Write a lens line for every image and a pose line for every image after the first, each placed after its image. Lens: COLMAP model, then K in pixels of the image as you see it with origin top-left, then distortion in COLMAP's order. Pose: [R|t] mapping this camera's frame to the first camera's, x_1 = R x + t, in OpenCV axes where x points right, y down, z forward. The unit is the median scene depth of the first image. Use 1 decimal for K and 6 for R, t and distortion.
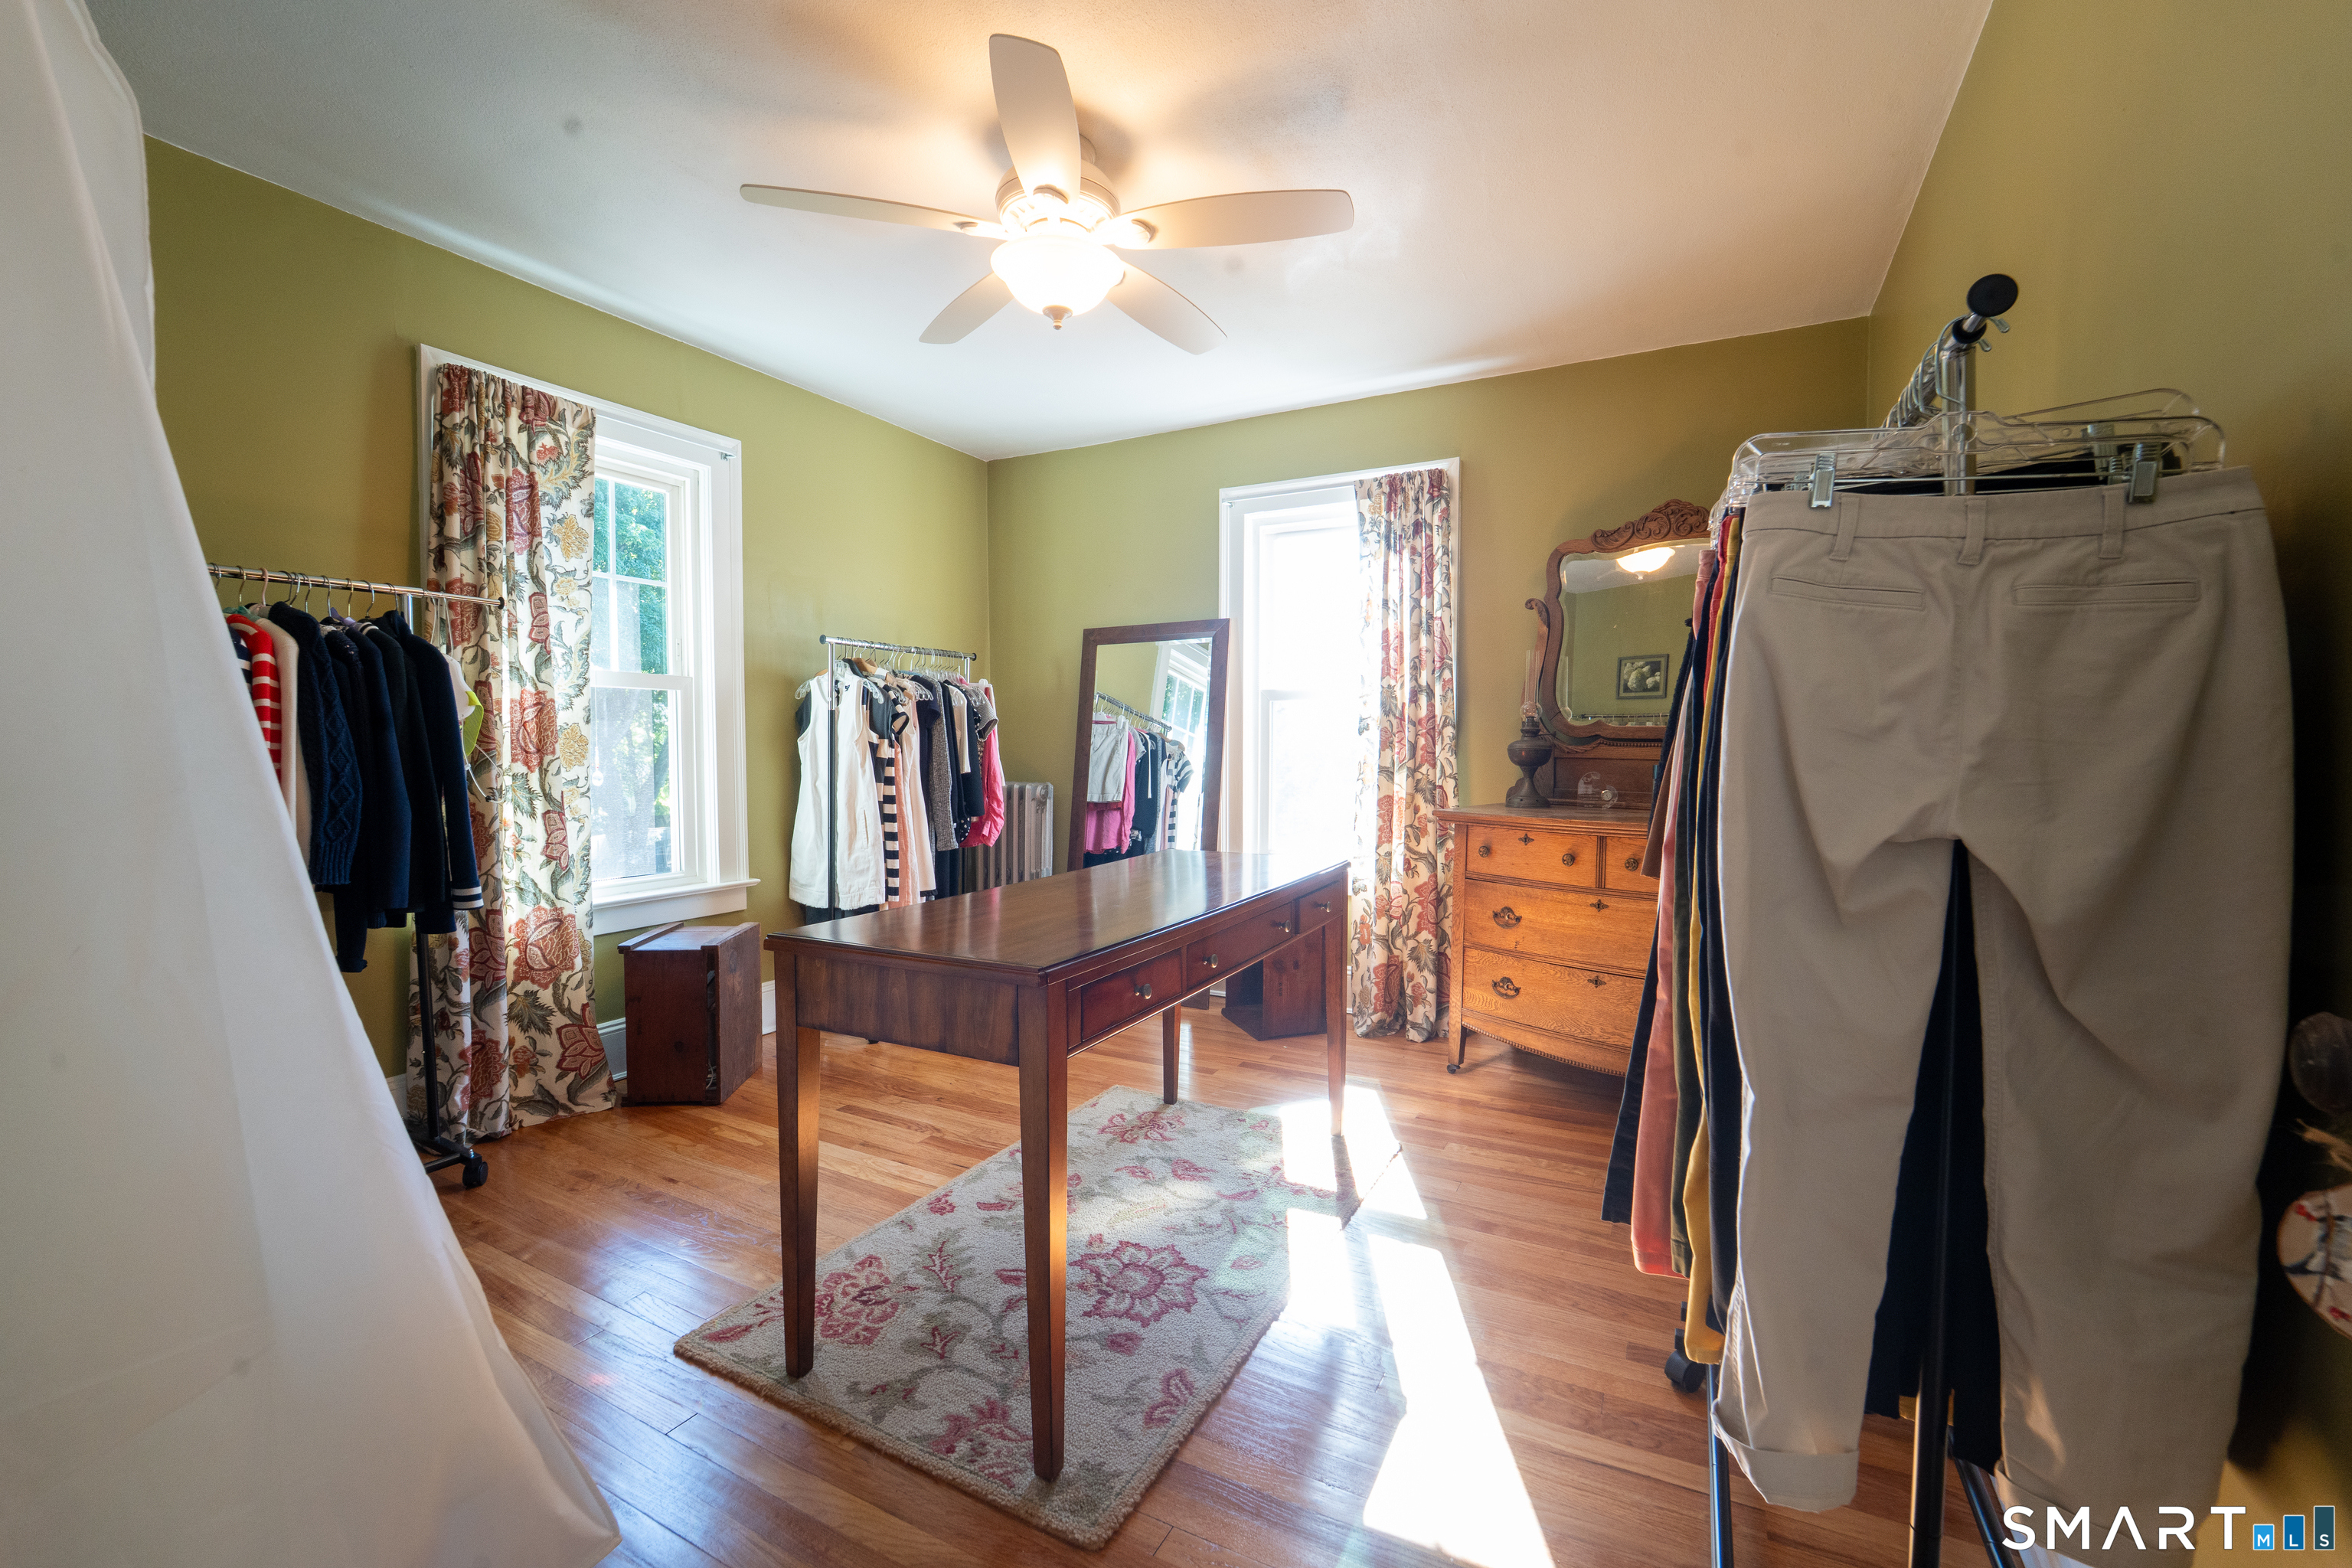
lens RADIAL K [[970.6, 0, 1172.5], [0, 970.6, 779.9], [0, 0, 1]] dist [-0.016615, -0.000663]
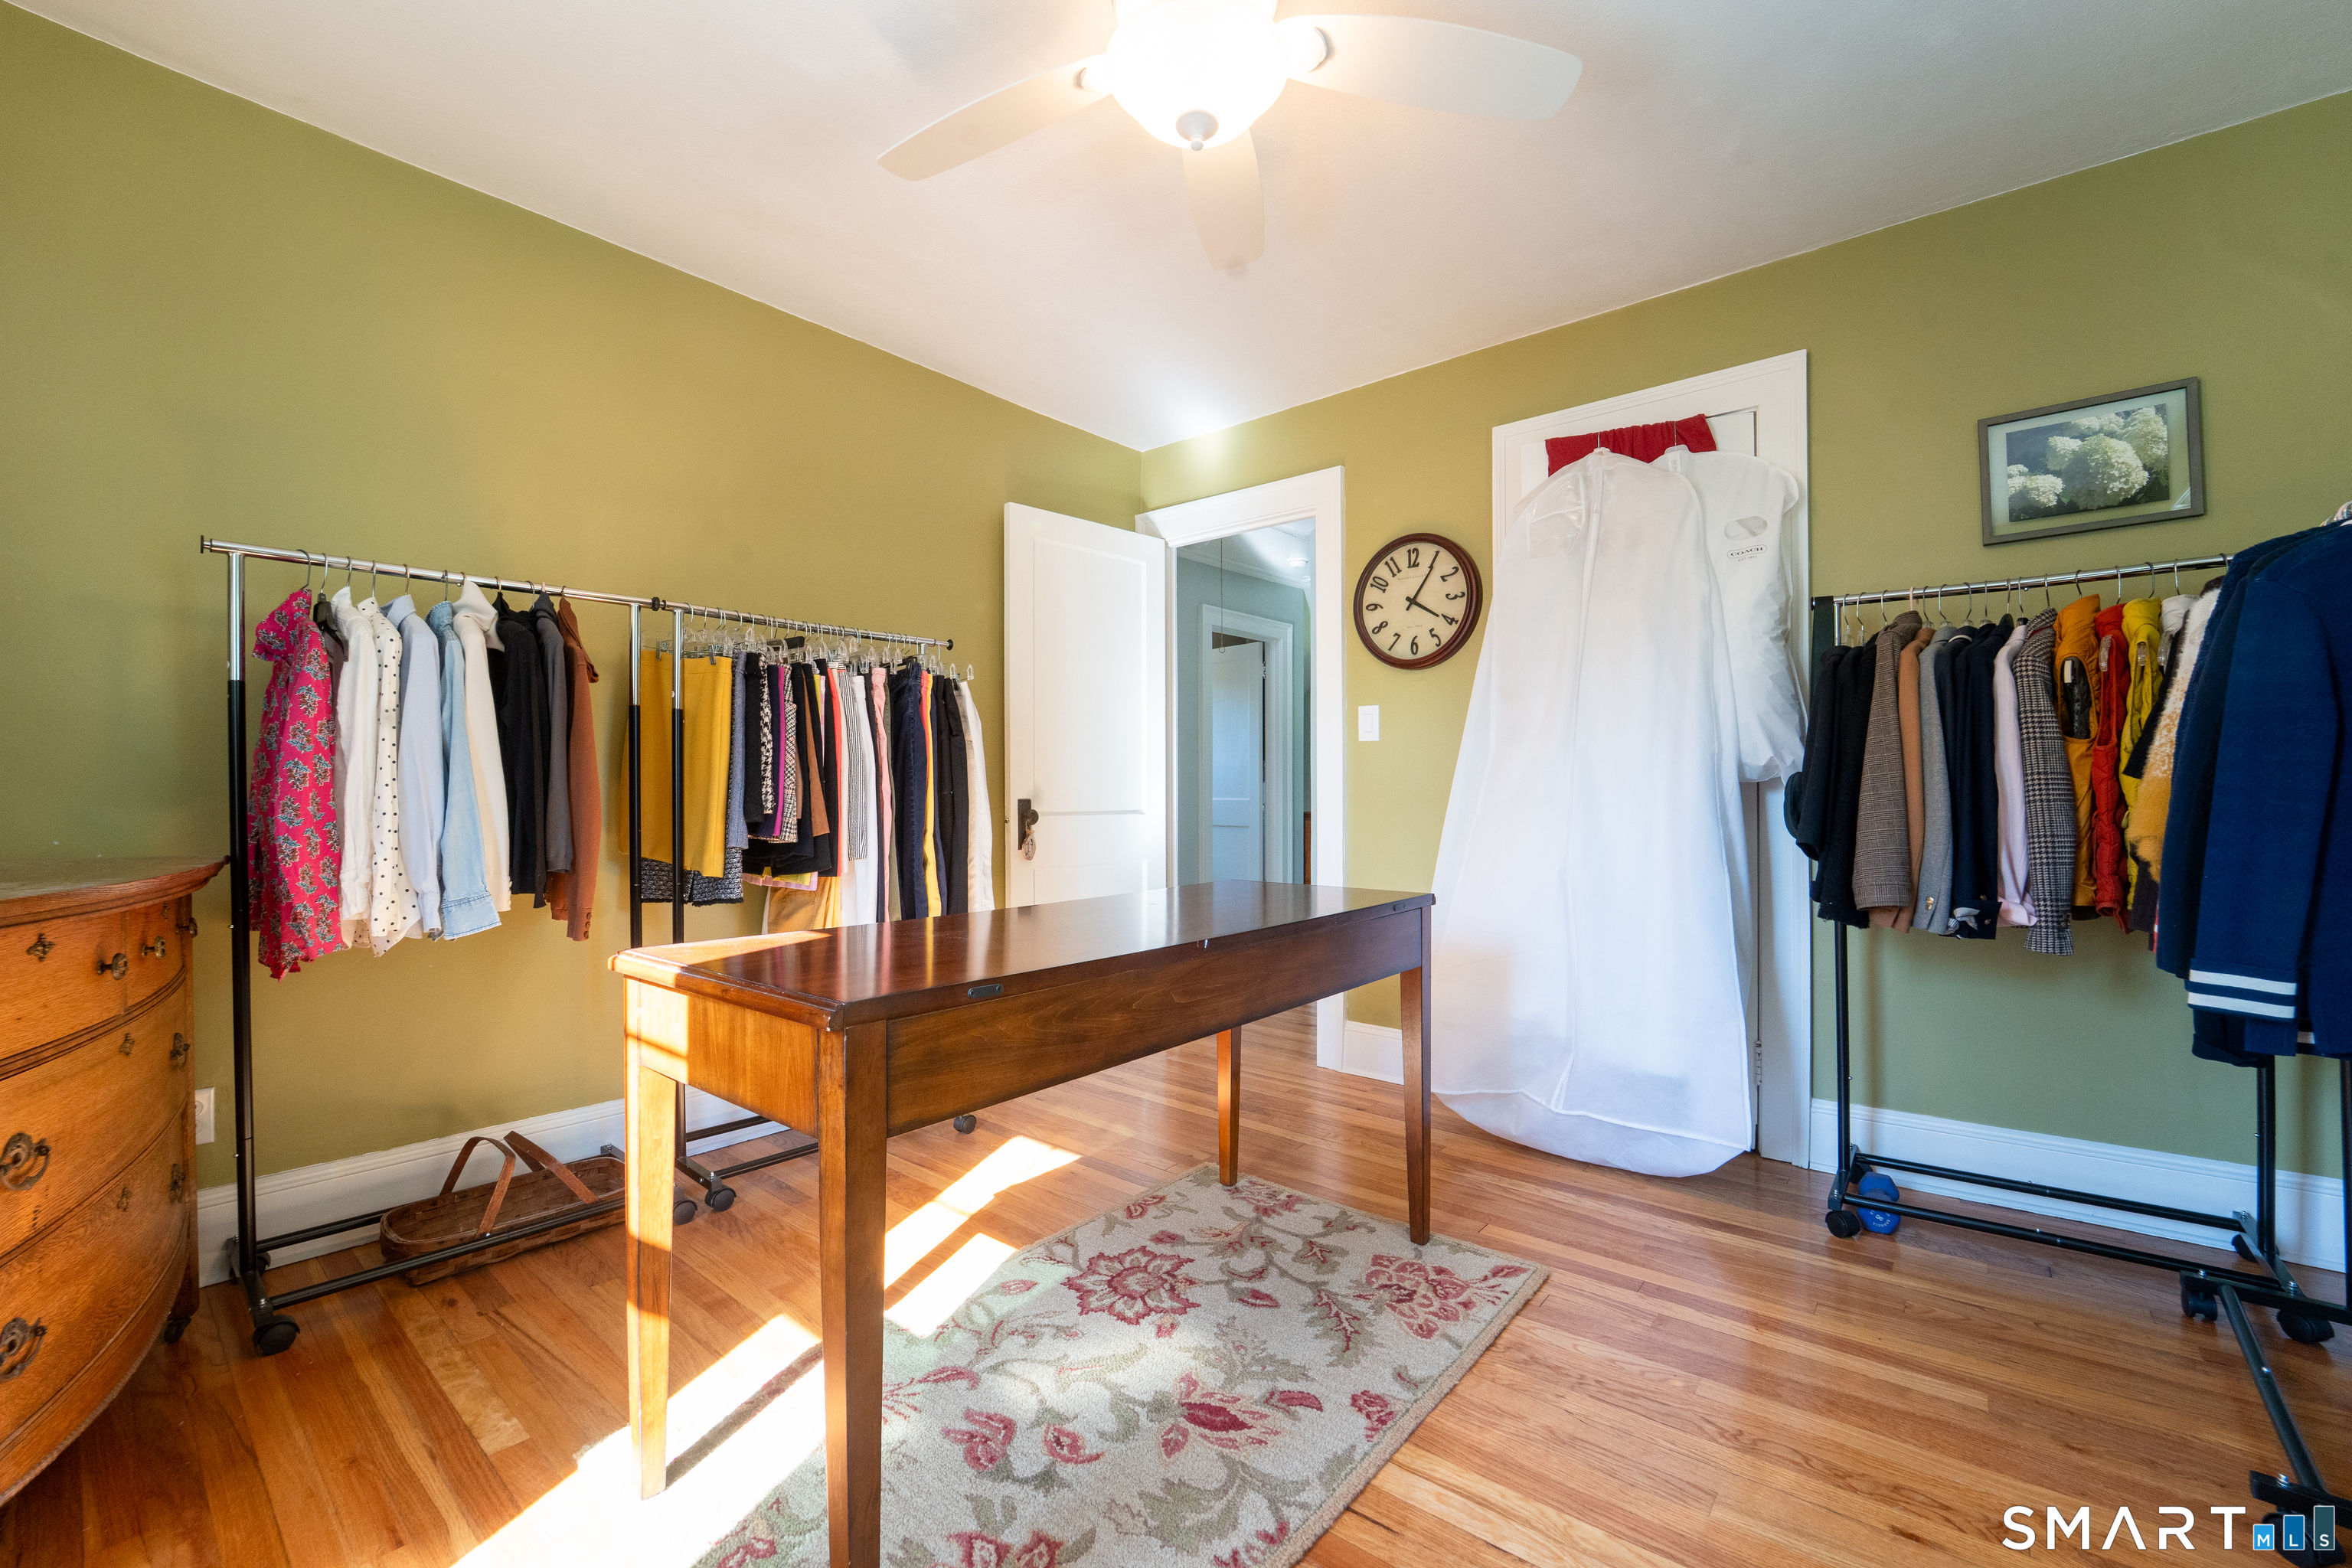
lens RADIAL K [[970.6, 0, 1171.8], [0, 970.6, 786.3], [0, 0, 1]] dist [-0.016615, -0.000663]
pose [[-0.978975, 0.001999, 0.203972, -0.278011], [0.007625, 0.999612, 0.026801, -0.022159], [-0.203839, 0.027793, -0.978610, 1.954383]]
